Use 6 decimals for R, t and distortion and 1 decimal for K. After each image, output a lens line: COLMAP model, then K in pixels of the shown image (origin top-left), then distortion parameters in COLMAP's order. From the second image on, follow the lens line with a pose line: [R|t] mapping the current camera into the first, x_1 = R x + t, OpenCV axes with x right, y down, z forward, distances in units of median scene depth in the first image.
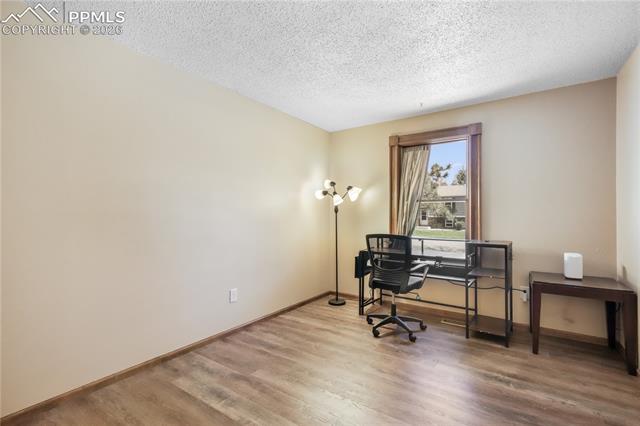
lens RADIAL K [[297.4, 0, 318.1], [0, 297.4, 212.8], [0, 0, 1]] dist [0.005924, 0.000790]
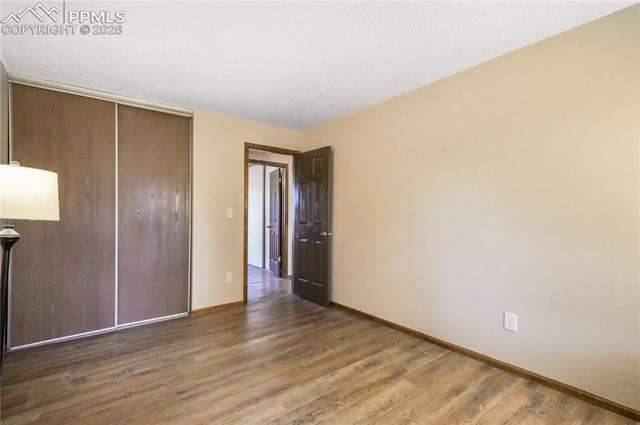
lens RADIAL K [[297.4, 0, 318.8], [0, 297.4, 212.9], [0, 0, 1]] dist [0.005924, 0.000790]
pose [[-0.287601, -0.004311, -0.957741, 0.632469], [0.005879, 0.999963, -0.006266, 0.001528], [0.957732, -0.007433, -0.287565, 0.814524]]
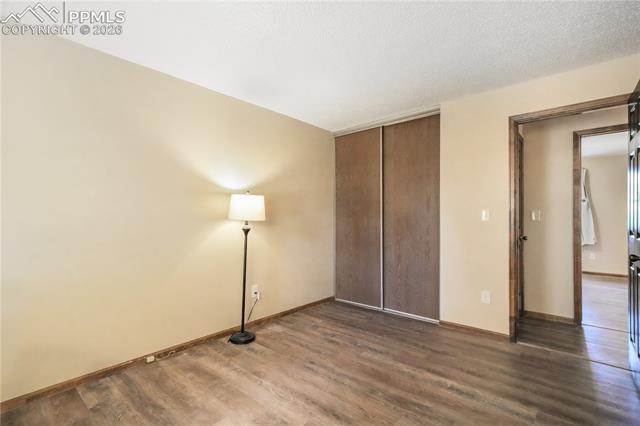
lens RADIAL K [[297.4, 0, 318.4], [0, 297.4, 215.3], [0, 0, 1]] dist [0.005924, 0.000790]
pose [[-0.994348, 0.003967, 0.106100, -0.079537], [0.002498, 0.999899, -0.013980, 0.004356], [-0.106144, -0.013636, -0.994257, 1.168546]]
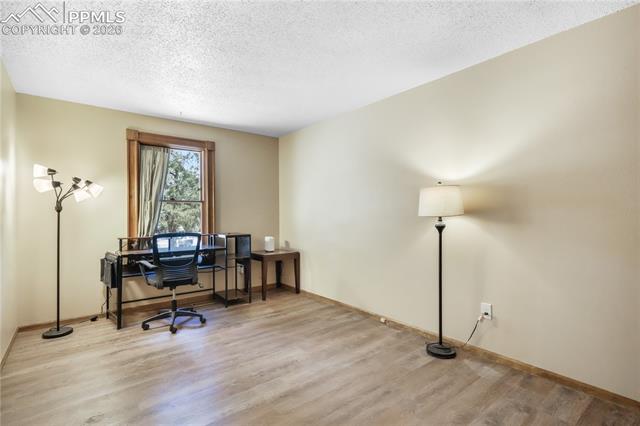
lens RADIAL K [[310.0, 0, 319.8], [0, 310.0, 214.0], [0, 0, 1]] dist [0.004384, 0.000185]
pose [[0.274528, -0.001940, 0.961577, -0.725863], [-0.004731, 0.999983, 0.003368, -0.000379], [-0.961568, -0.005473, 0.274514, 0.236376]]
